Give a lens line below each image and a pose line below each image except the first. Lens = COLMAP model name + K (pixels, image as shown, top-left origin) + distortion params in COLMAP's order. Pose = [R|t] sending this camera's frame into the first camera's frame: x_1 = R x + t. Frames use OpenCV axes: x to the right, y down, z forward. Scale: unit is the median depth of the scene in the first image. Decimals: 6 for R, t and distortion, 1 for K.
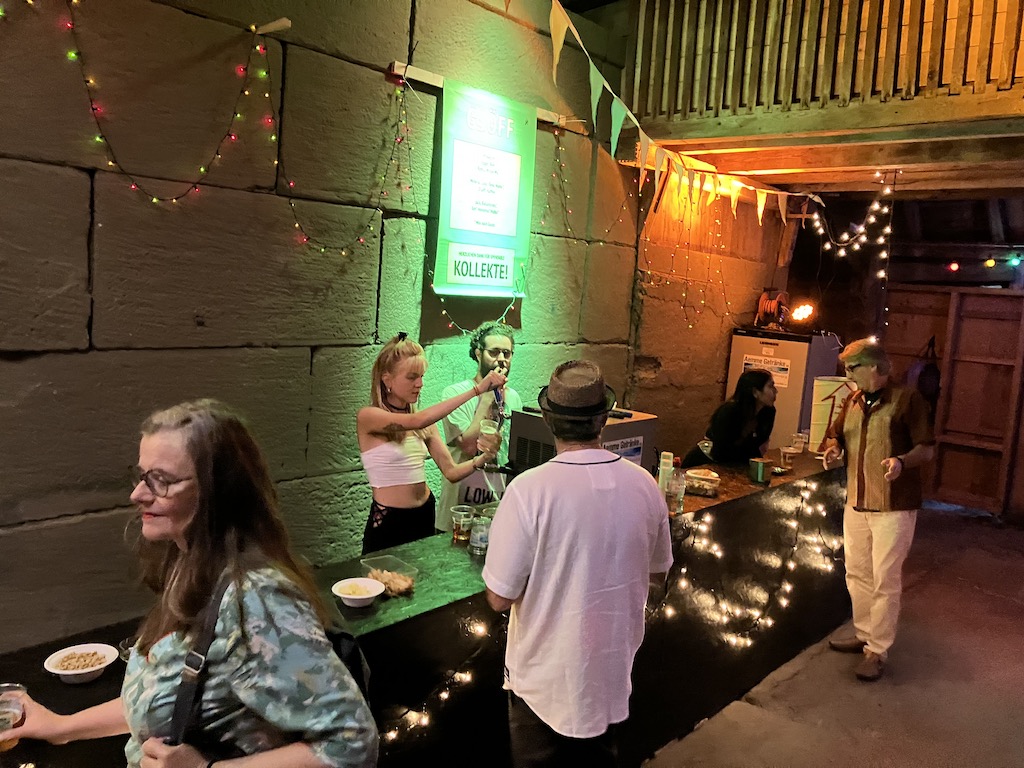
lens RADIAL K [[839.3, 0, 507.0], [0, 839.3, 388.8], [0, 0, 1]] dist [0.018502, -0.015460]
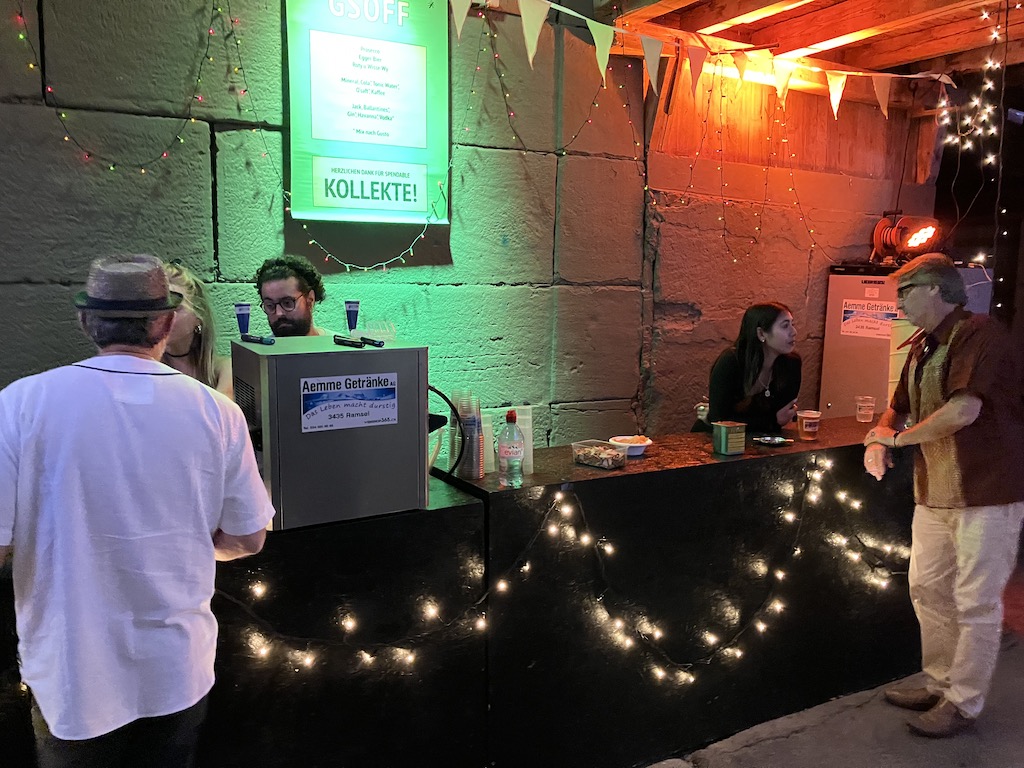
lens RADIAL K [[839.3, 0, 505.7], [0, 839.3, 388.4], [0, 0, 1]] dist [0.018502, -0.015460]
pose [[0.941691, -0.012283, -0.336253, 0.364805], [0.012517, 0.999921, -0.001470, 0.053841], [0.336245, -0.002824, 0.941770, 0.269535]]
